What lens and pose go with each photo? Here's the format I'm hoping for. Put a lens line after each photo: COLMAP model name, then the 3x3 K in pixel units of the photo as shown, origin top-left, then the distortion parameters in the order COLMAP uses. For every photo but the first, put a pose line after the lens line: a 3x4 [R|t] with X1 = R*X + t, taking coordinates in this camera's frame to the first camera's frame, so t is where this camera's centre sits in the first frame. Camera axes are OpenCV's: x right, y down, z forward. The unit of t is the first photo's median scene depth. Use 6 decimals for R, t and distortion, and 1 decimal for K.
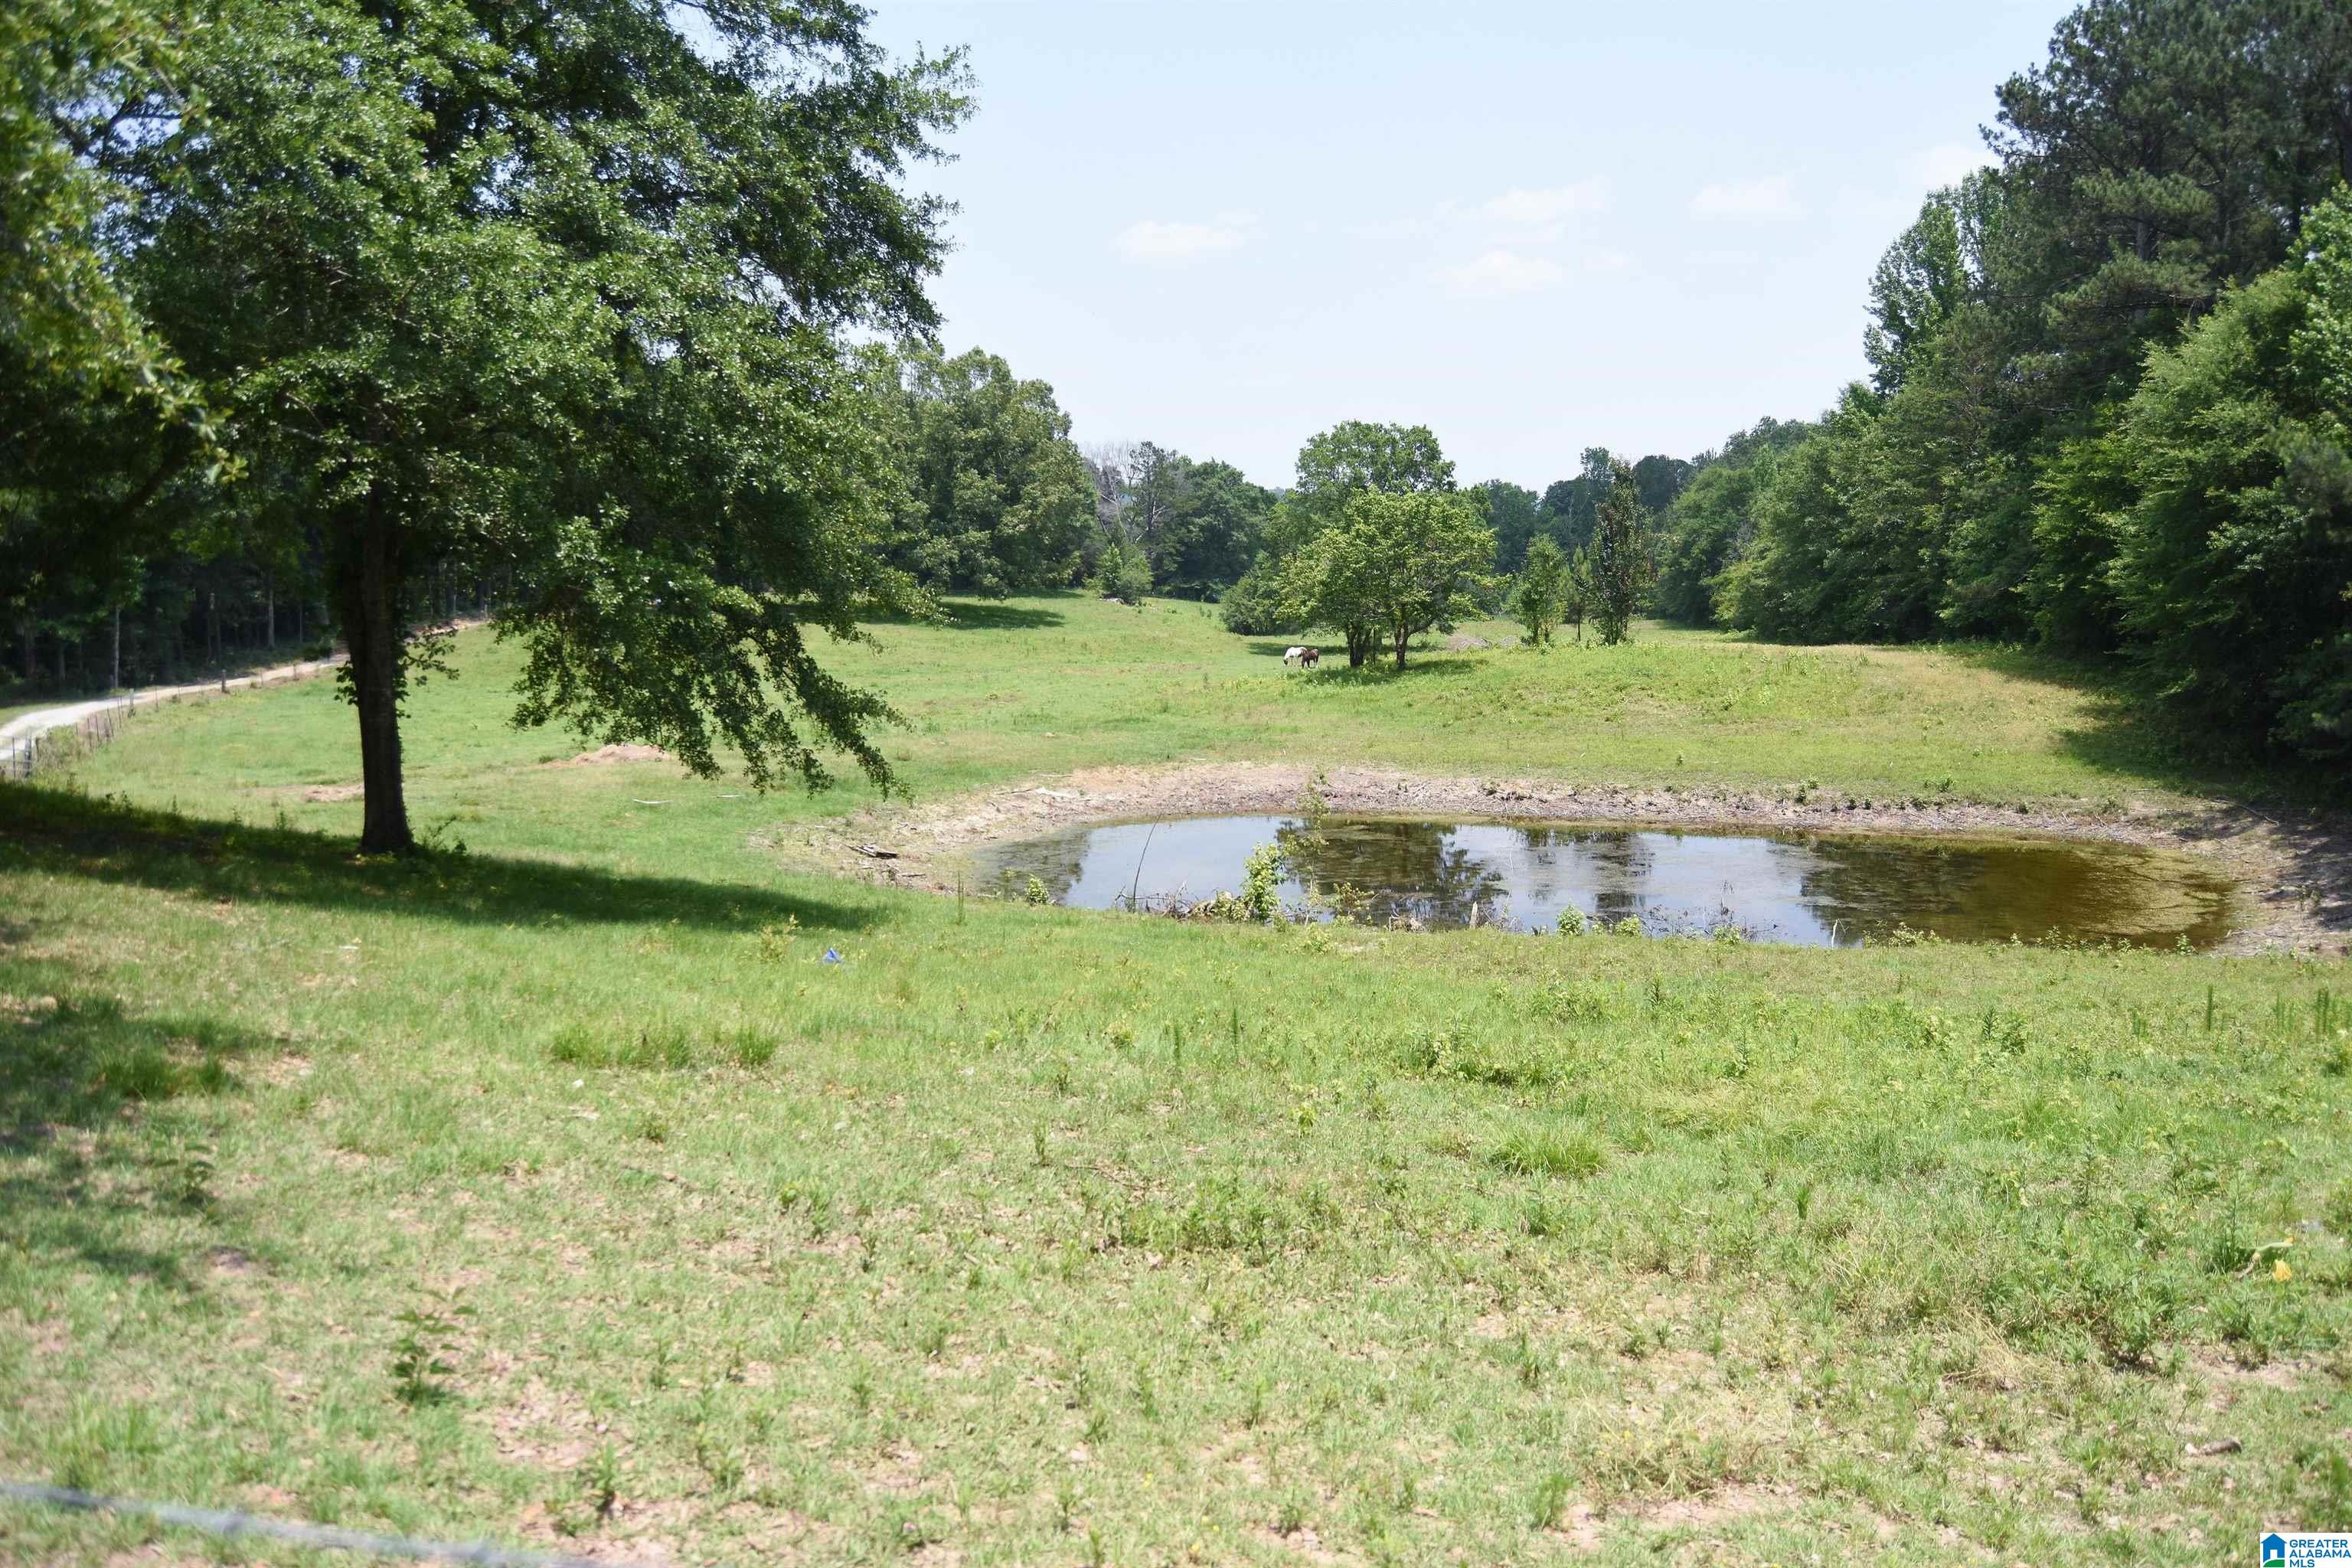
lens RADIAL K [[1868.6, 0, 1176.0], [0, 1868.6, 797.5], [0, 0, 1]] dist [-0.093172, 0.039212]
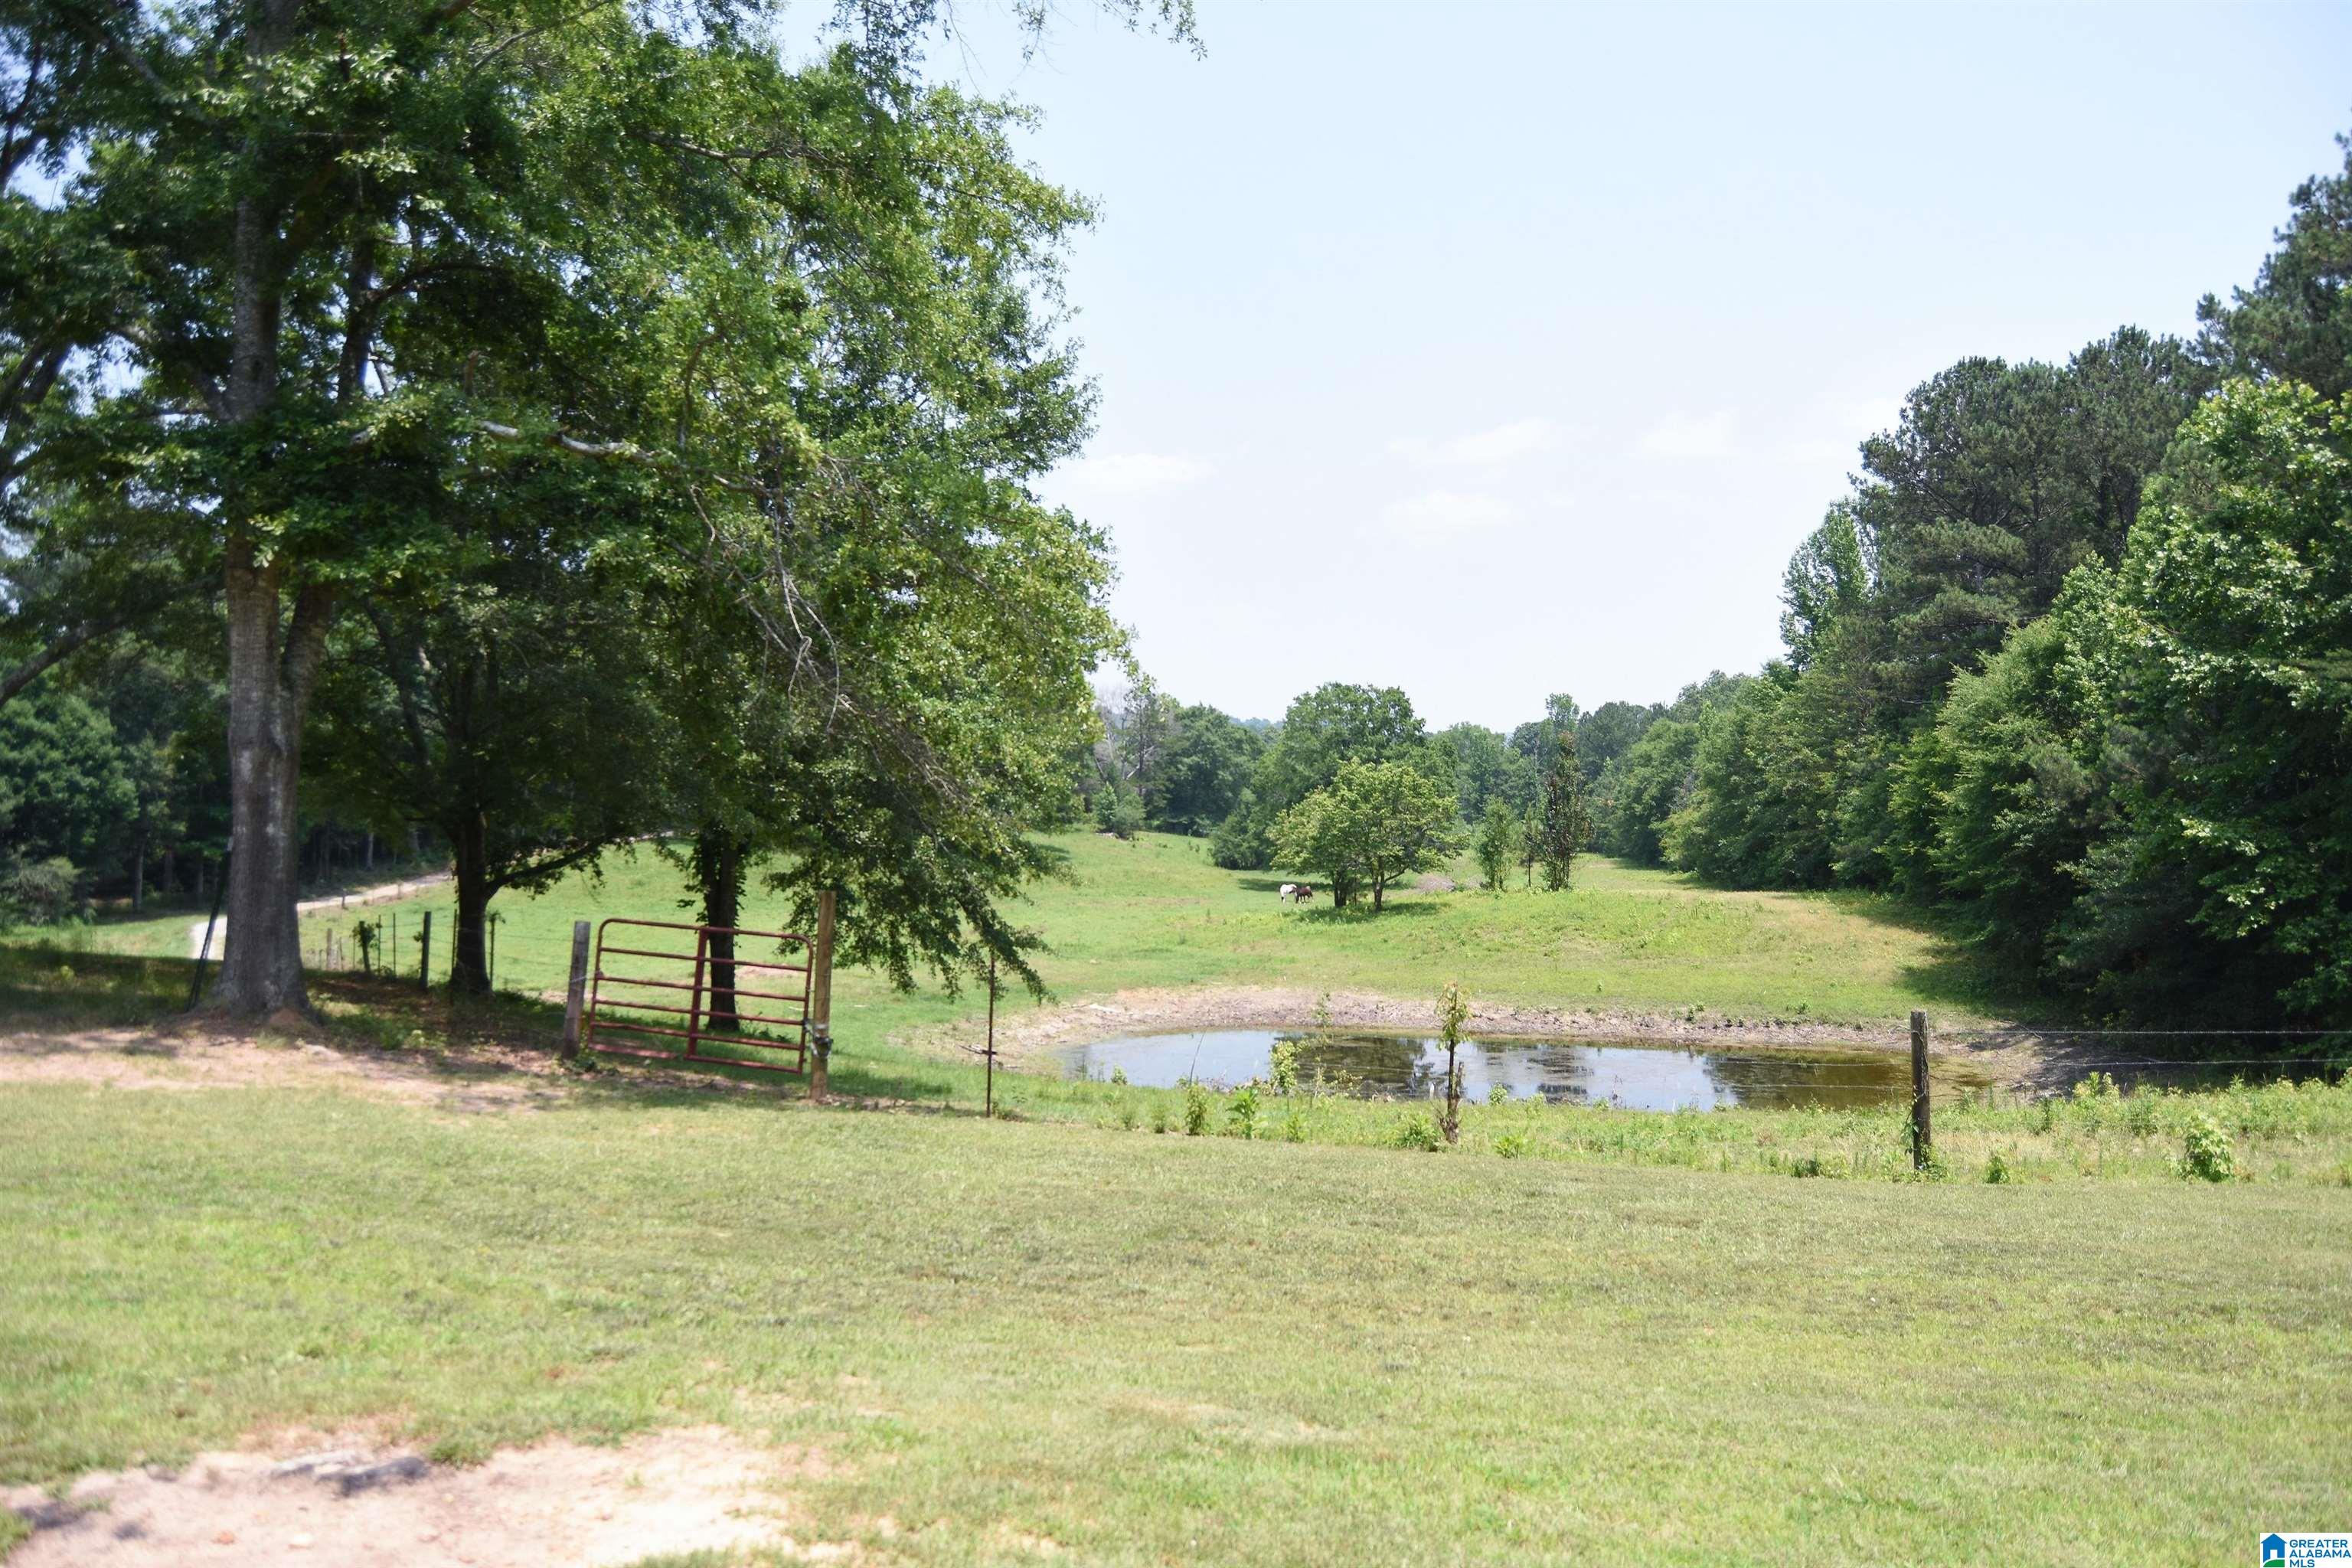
lens RADIAL K [[1868.6, 0, 1176.0], [0, 1868.6, 797.5], [0, 0, 1]] dist [-0.093172, 0.039212]
pose [[0.999800, 0.015098, 0.013129, -0.023366], [-0.013409, 0.992645, -0.120317, 0.004767], [-0.014849, 0.120117, 0.992649, -0.176505]]
